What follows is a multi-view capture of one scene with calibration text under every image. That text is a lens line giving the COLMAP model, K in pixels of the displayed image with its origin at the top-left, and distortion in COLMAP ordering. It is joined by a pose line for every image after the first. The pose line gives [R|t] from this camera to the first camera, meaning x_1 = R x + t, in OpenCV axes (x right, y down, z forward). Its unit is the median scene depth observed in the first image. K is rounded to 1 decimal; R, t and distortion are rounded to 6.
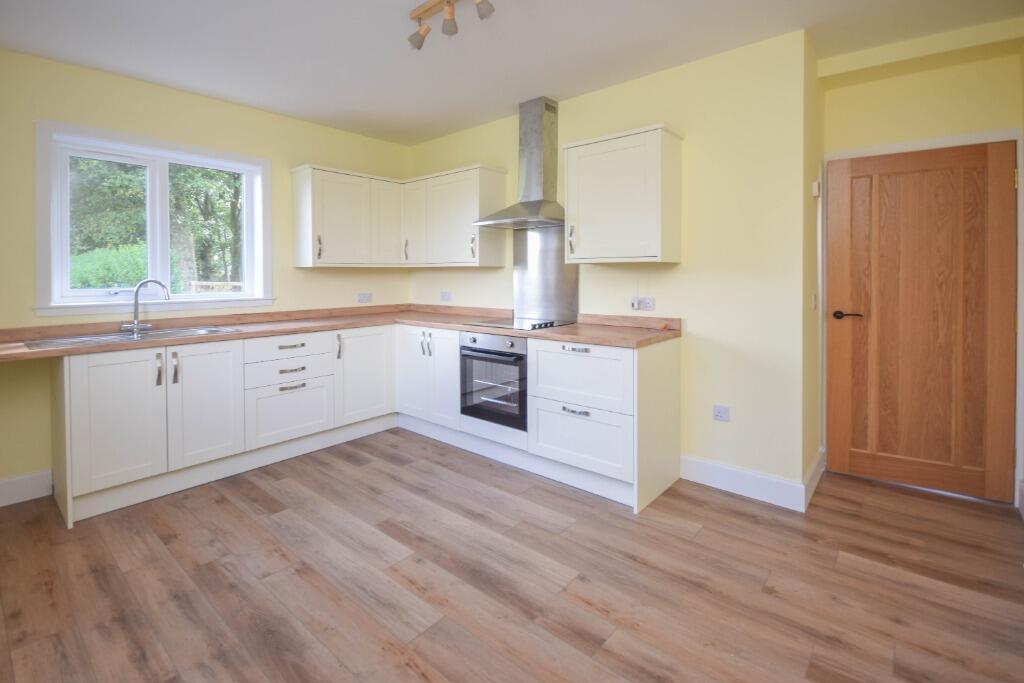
lens RADIAL K [[464.6, 0, 508.7], [0, 464.6, 282.5], [0, 0, 1]] dist [-0.000489, 0.000057]
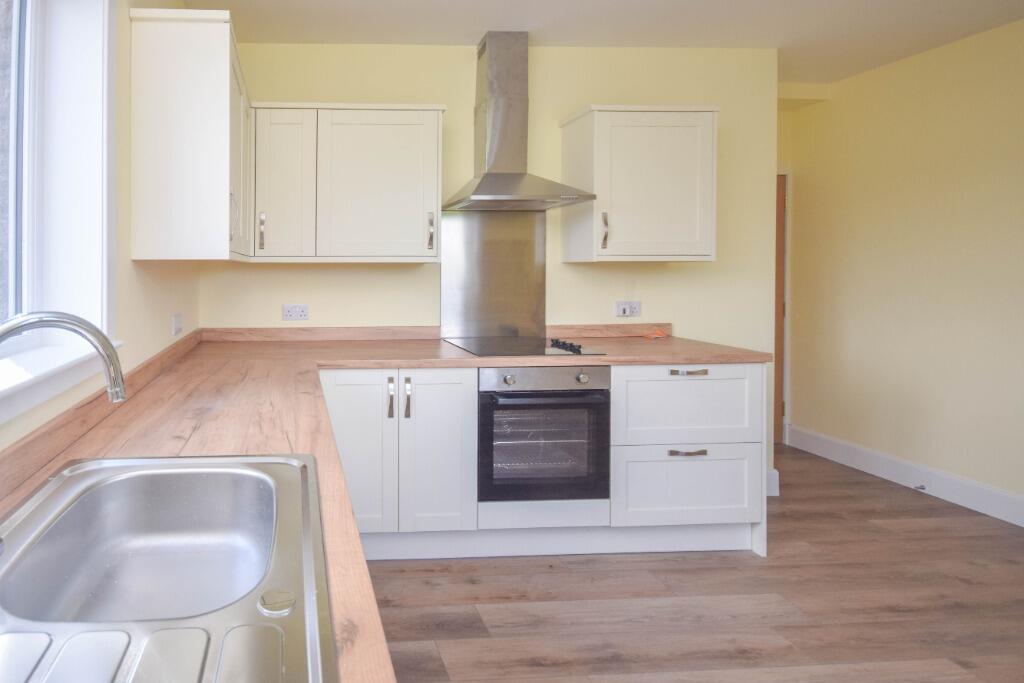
lens RADIAL K [[508.7, 0, 313.4], [0, 508.7, 270.8], [0, 0, 1]] dist [0.002681, -0.000938]
pose [[0.731121, -0.000069, 0.682247, -0.881166], [0.010338, 0.999886, -0.010977, -0.023067], [-0.682169, 0.015079, 0.731039, 0.791661]]
